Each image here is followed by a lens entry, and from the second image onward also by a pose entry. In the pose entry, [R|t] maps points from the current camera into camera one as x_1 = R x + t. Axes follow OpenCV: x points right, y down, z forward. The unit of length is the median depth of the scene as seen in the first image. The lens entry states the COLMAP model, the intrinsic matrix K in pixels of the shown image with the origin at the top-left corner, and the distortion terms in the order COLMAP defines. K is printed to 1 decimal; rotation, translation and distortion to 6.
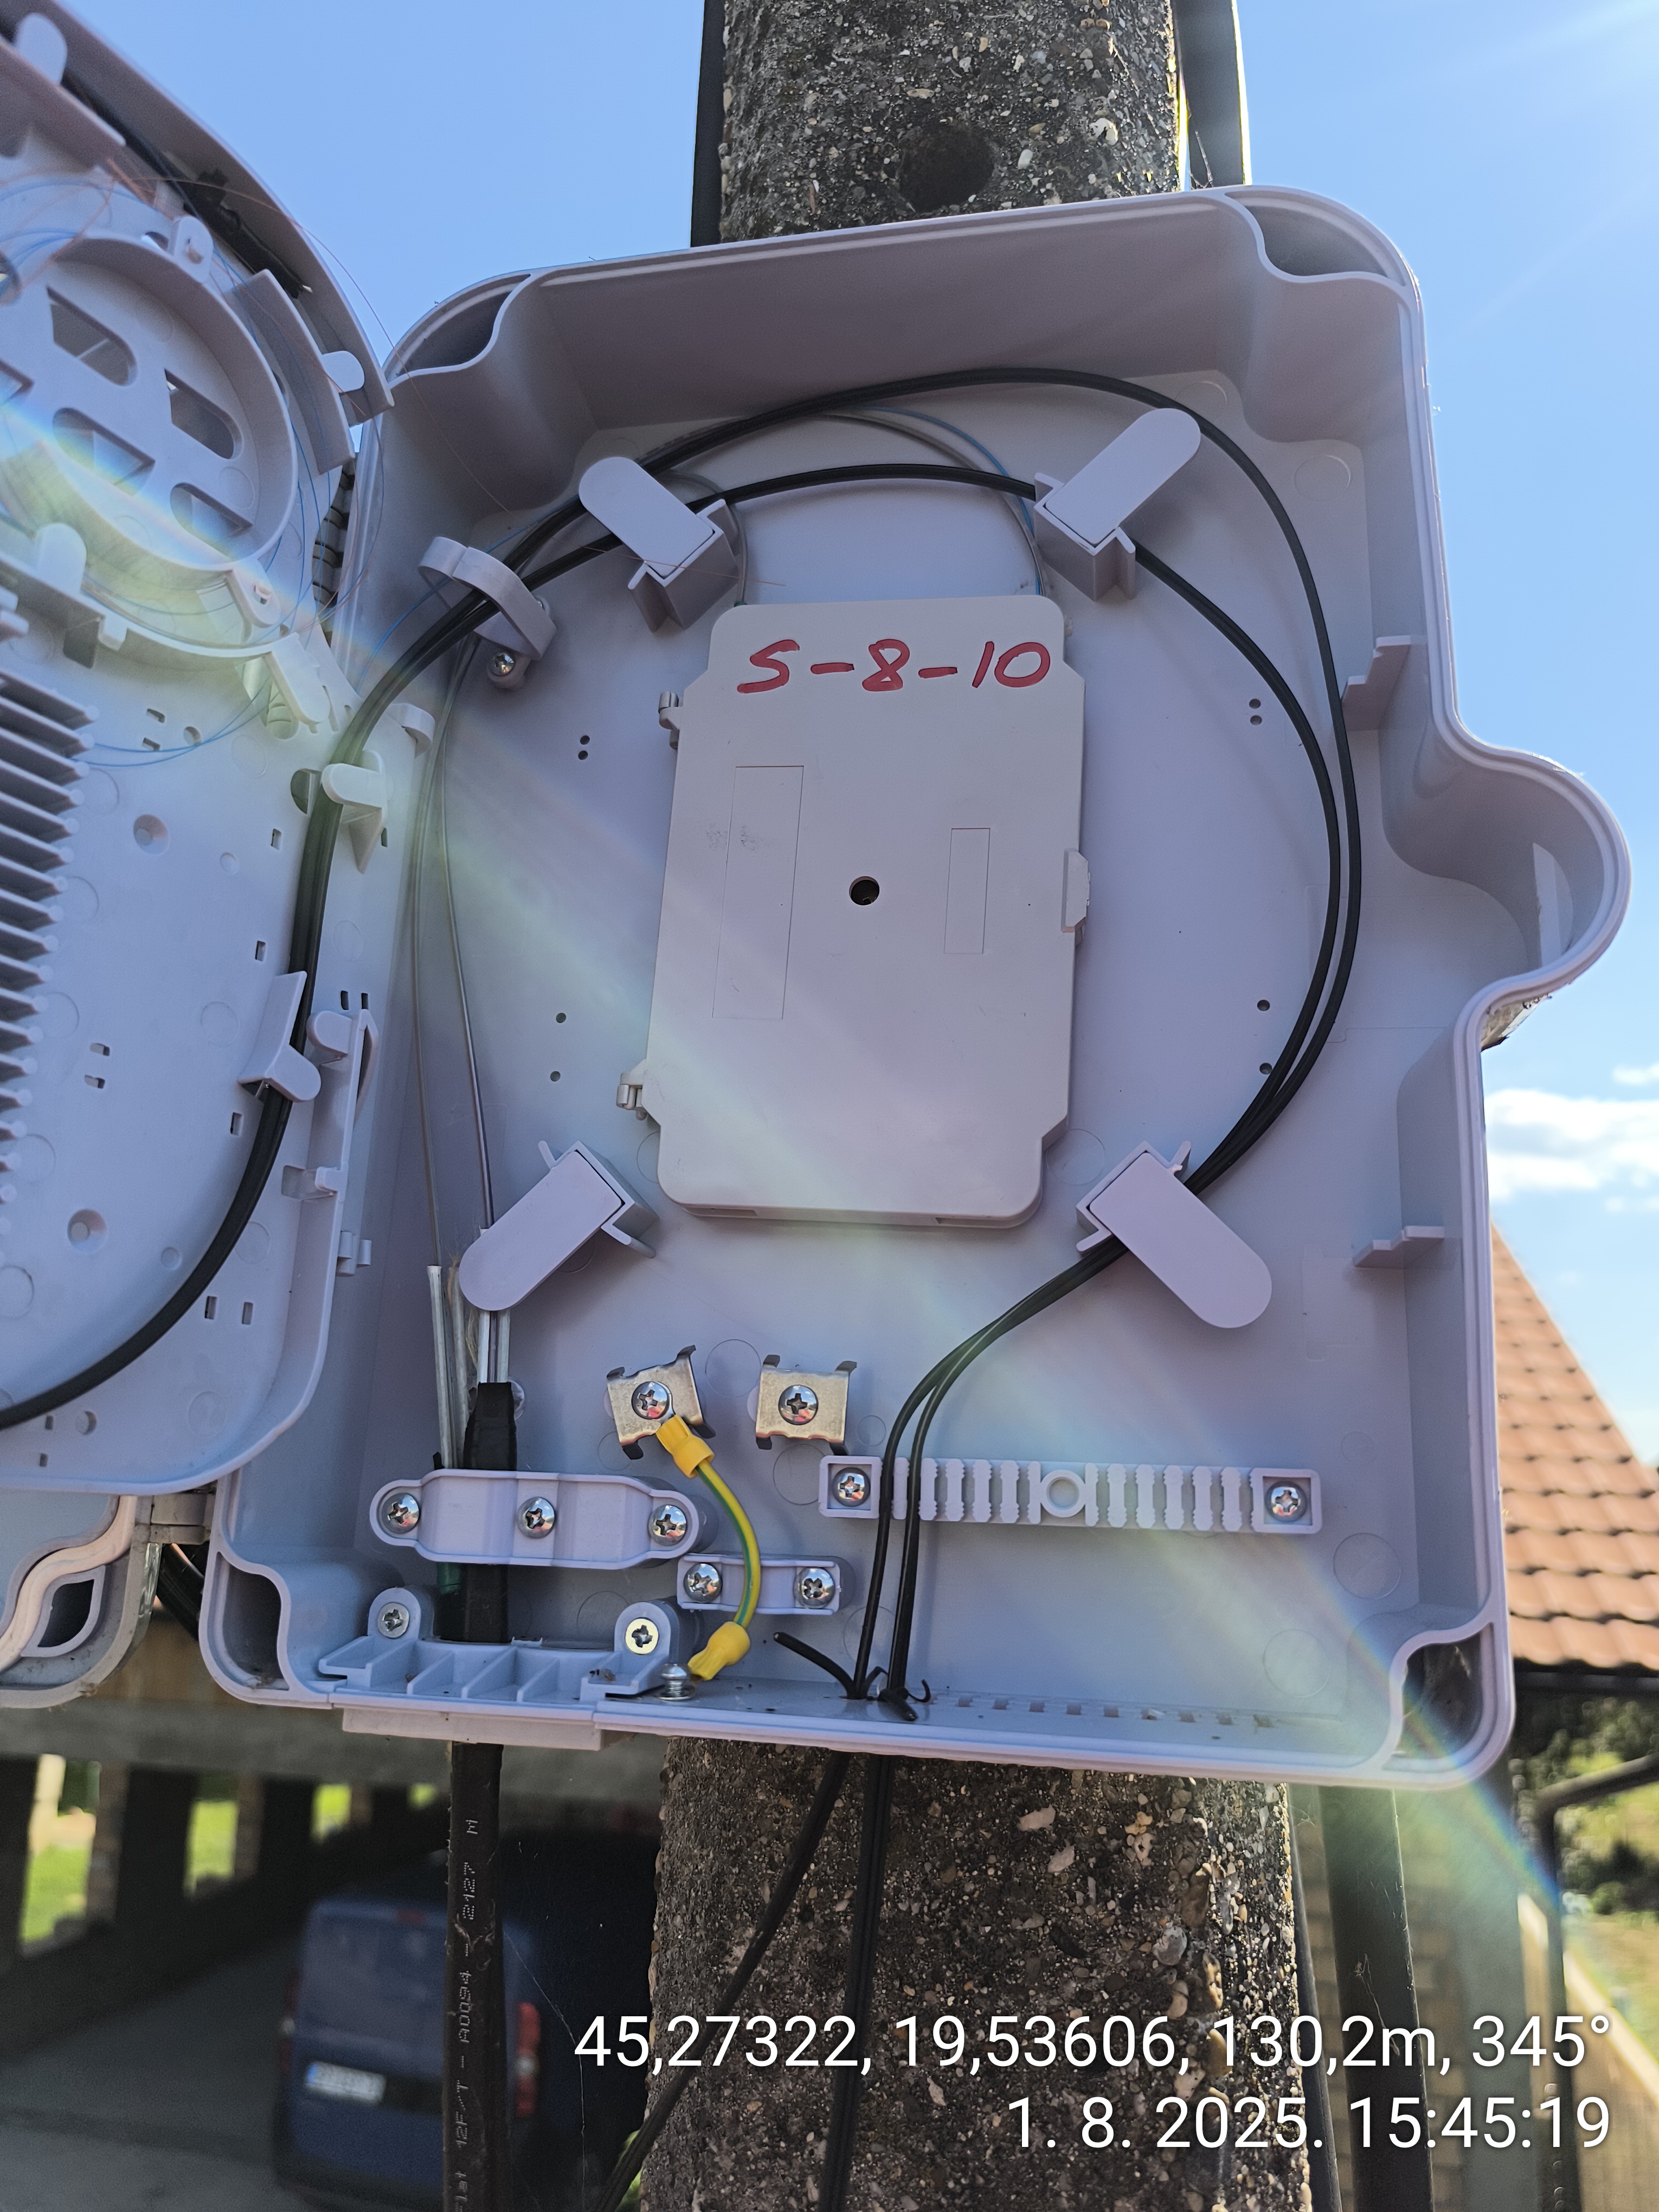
lens RADIAL K [[1563.5, 0, 815.7], [0, 1563.5, 1122.6], [0, 0, 1]] dist [0.003792, -0.023157]
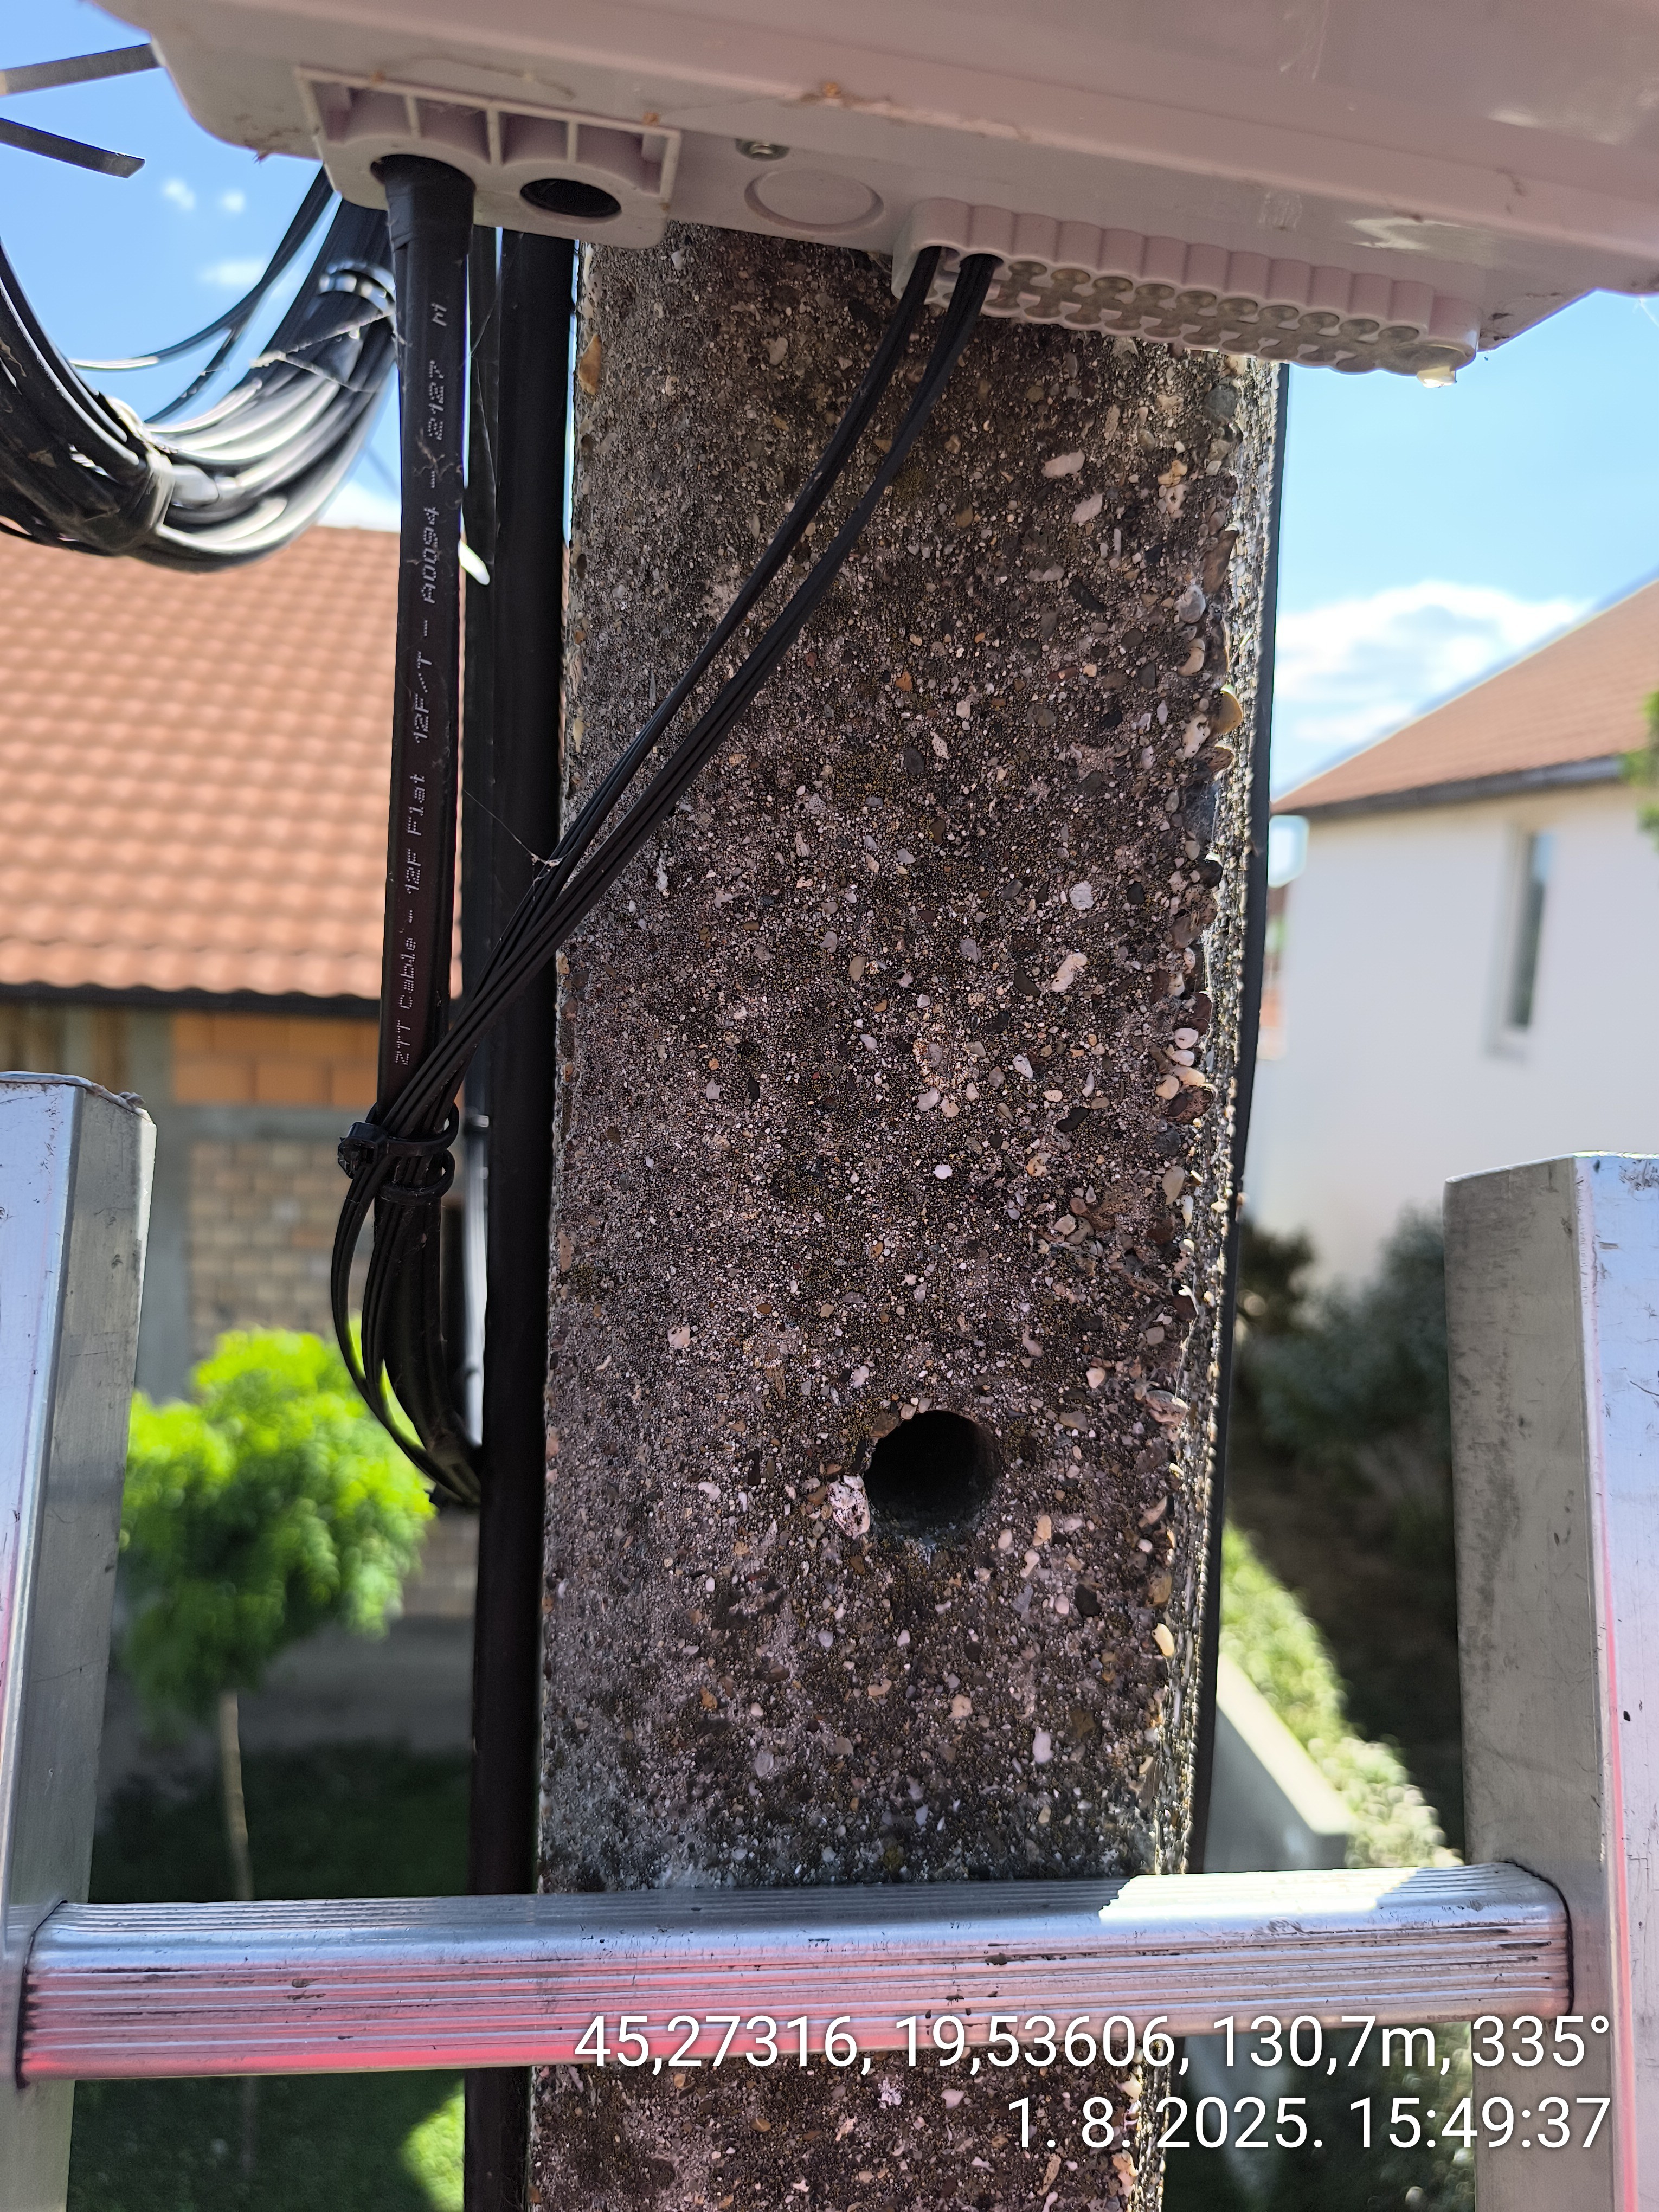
lens RADIAL K [[1563.5, 0, 833.1], [0, 1563.5, 1107.1], [0, 0, 1]] dist [0.003792, -0.023157]
pose [[0.940918, -0.010940, 0.338458, -0.287718], [-0.110514, 0.934835, 0.337446, 0.511275], [-0.320094, -0.354913, 0.878394, 0.143863]]
